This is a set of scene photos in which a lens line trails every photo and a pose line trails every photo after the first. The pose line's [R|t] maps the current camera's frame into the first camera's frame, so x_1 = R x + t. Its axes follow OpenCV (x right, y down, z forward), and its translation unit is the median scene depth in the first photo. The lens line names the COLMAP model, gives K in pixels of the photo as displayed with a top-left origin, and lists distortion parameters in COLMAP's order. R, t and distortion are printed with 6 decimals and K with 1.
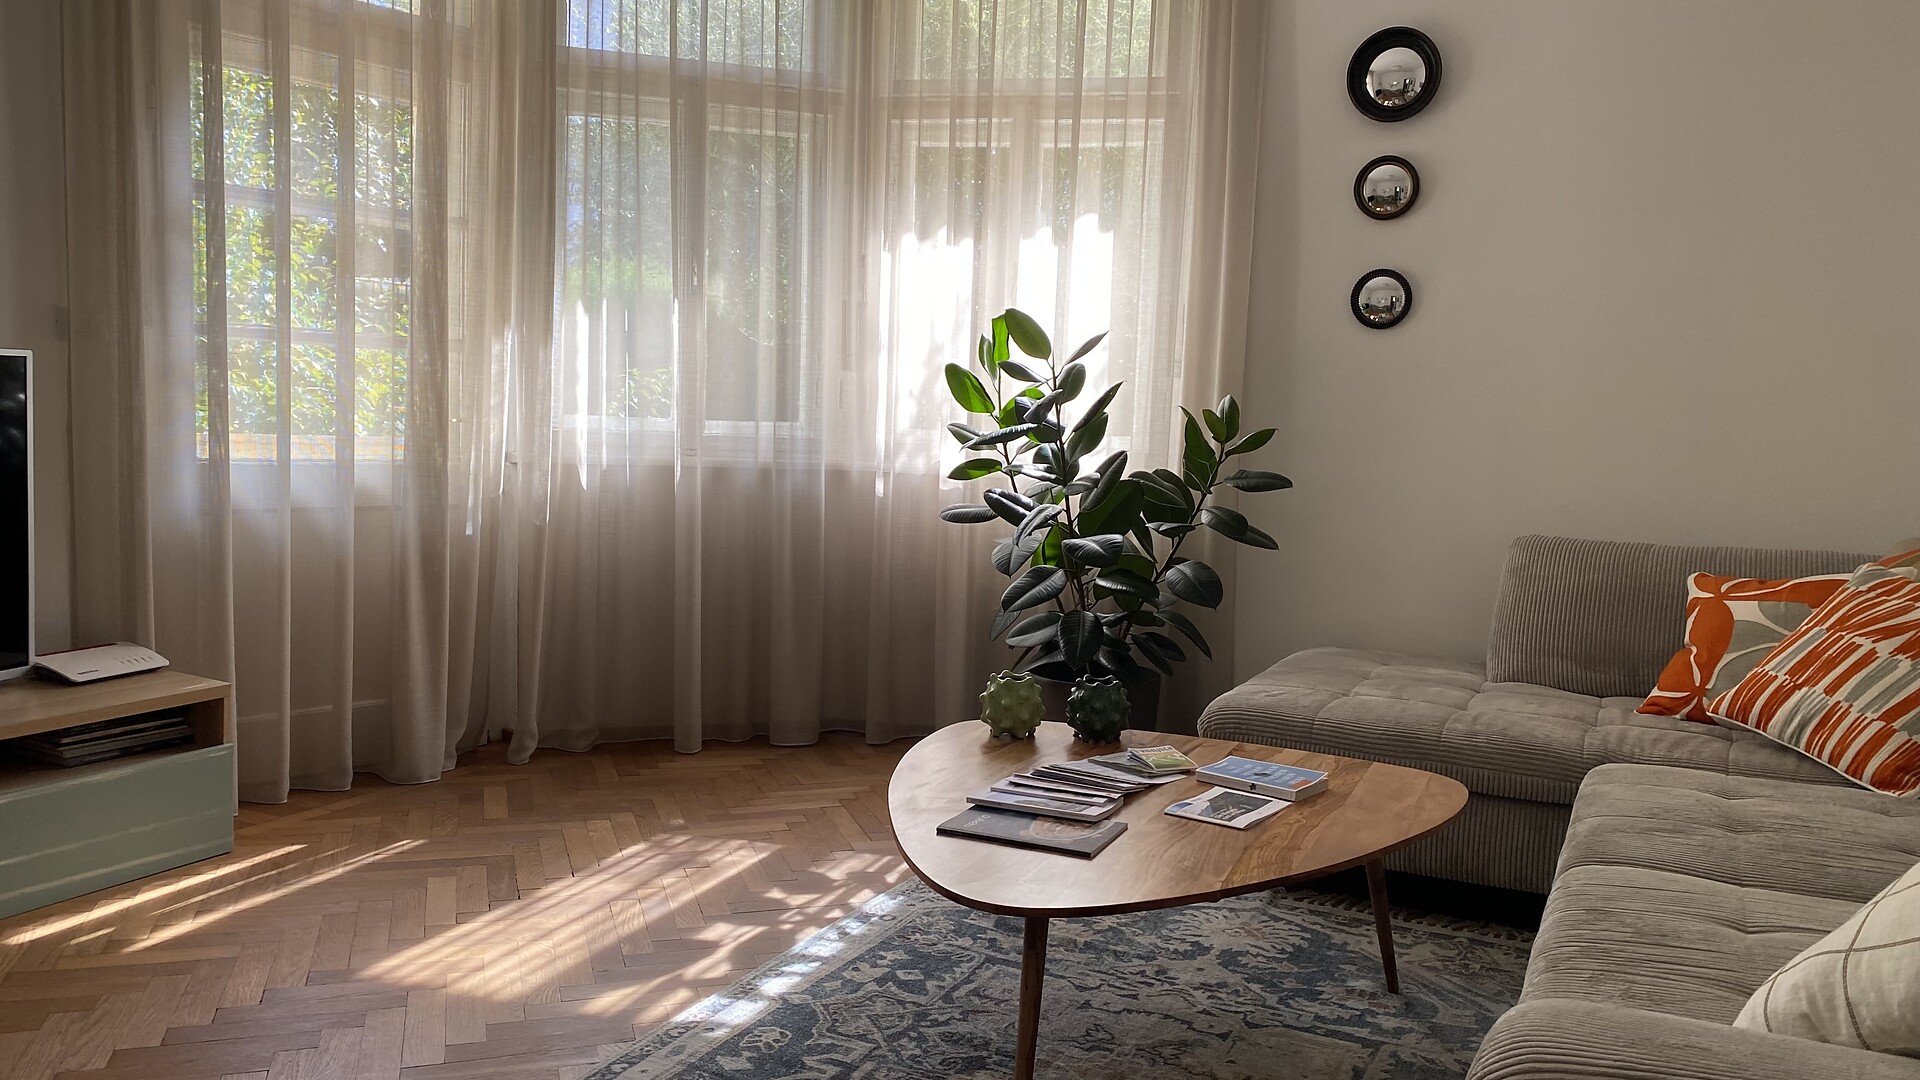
lens RADIAL K [[1554.0, 0, 960.0], [0, 1554.0, 540.0], [0, 0, 1]] dist [0.095145, -0.176432]
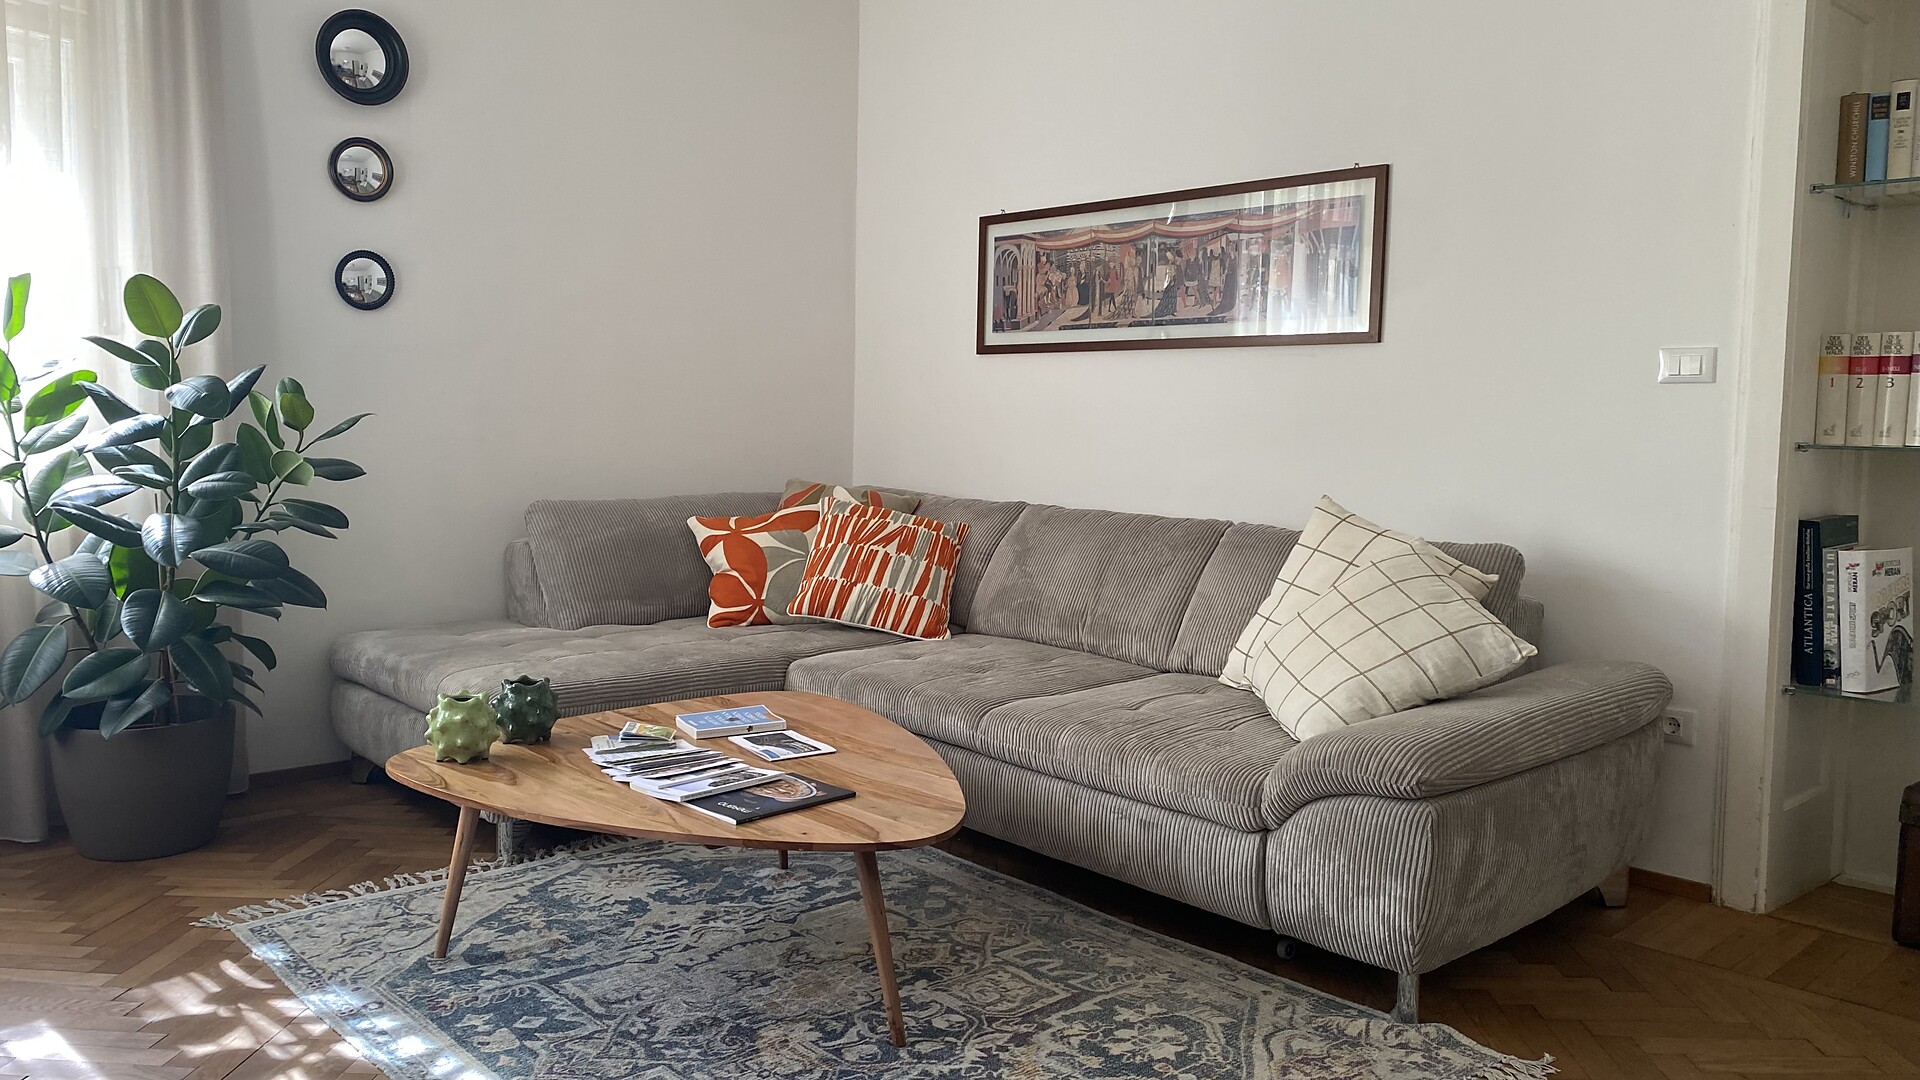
lens RADIAL K [[1554.0, 0, 960.0], [0, 1554.0, 540.0], [0, 0, 1]] dist [0.095145, -0.176432]
pose [[0.314868, -0.109272, 0.942824, -0.779118], [0.076355, 0.993047, 0.089593, -0.067868], [-0.946059, 0.043779, 0.321022, 0.437260]]
